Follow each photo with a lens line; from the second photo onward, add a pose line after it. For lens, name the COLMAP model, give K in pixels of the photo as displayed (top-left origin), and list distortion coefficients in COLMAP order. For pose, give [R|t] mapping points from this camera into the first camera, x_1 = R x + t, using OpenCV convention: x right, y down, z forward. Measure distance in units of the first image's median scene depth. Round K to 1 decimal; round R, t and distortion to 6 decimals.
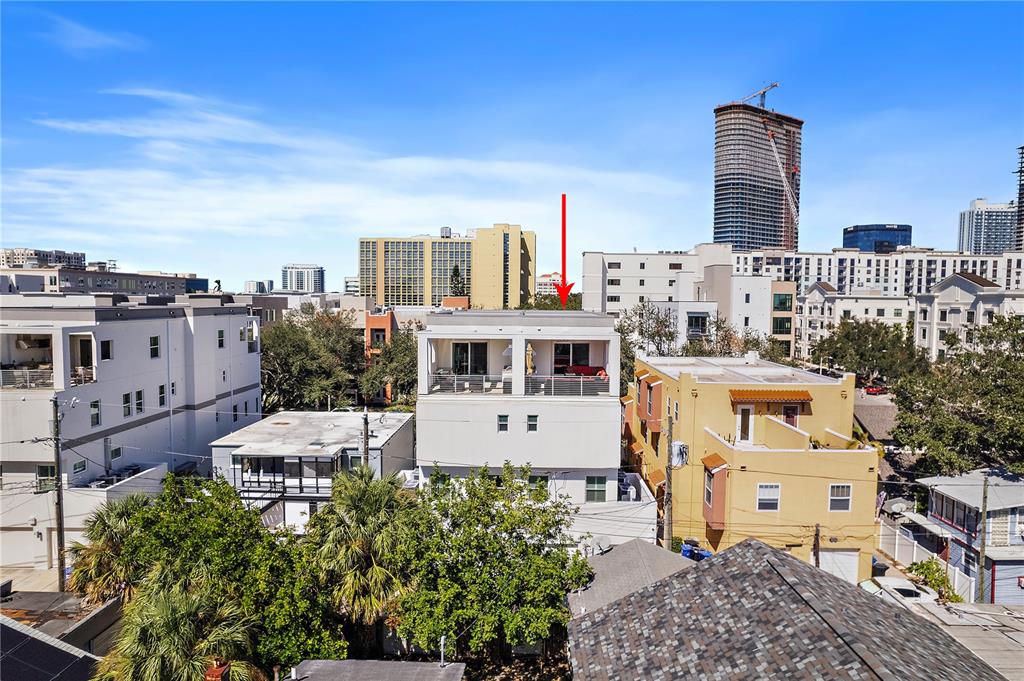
lens RADIAL K [[645.4, 0, 517.8], [0, 645.4, 340.8], [0, 0, 1]] dist [-0.041837, 0.005339]
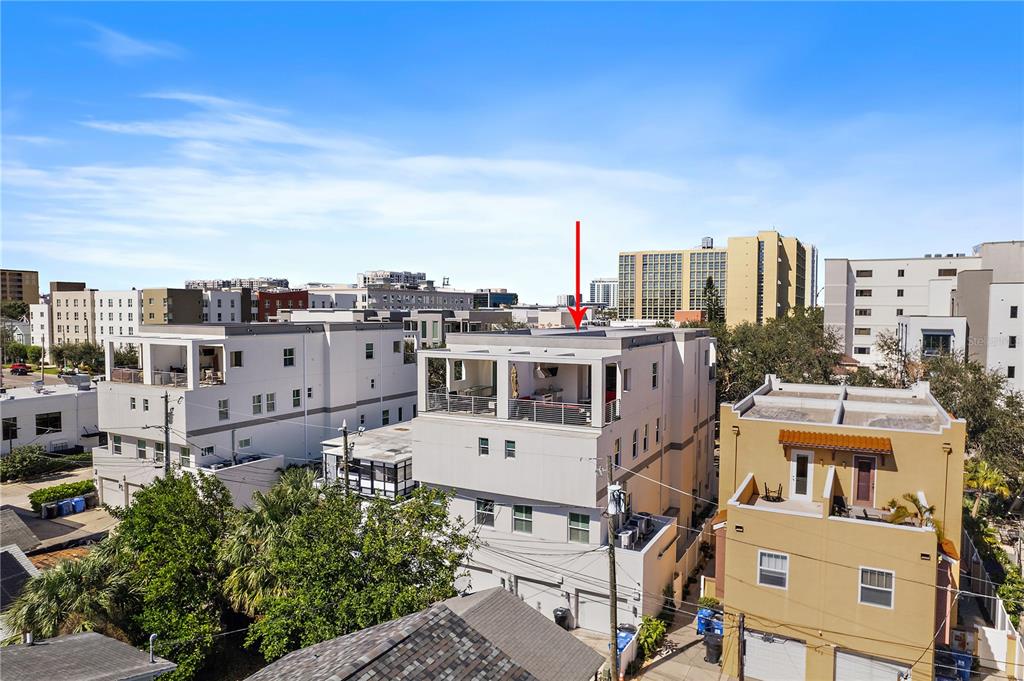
lens RADIAL K [[645.4, 0, 517.3], [0, 645.4, 344.4], [0, 0, 1]] dist [-0.041837, 0.005339]
pose [[0.895163, 0.018159, -0.445369, 0.369852], [-0.024049, 0.999682, -0.007577, -0.016366], [0.445090, 0.017493, 0.895315, 0.121255]]
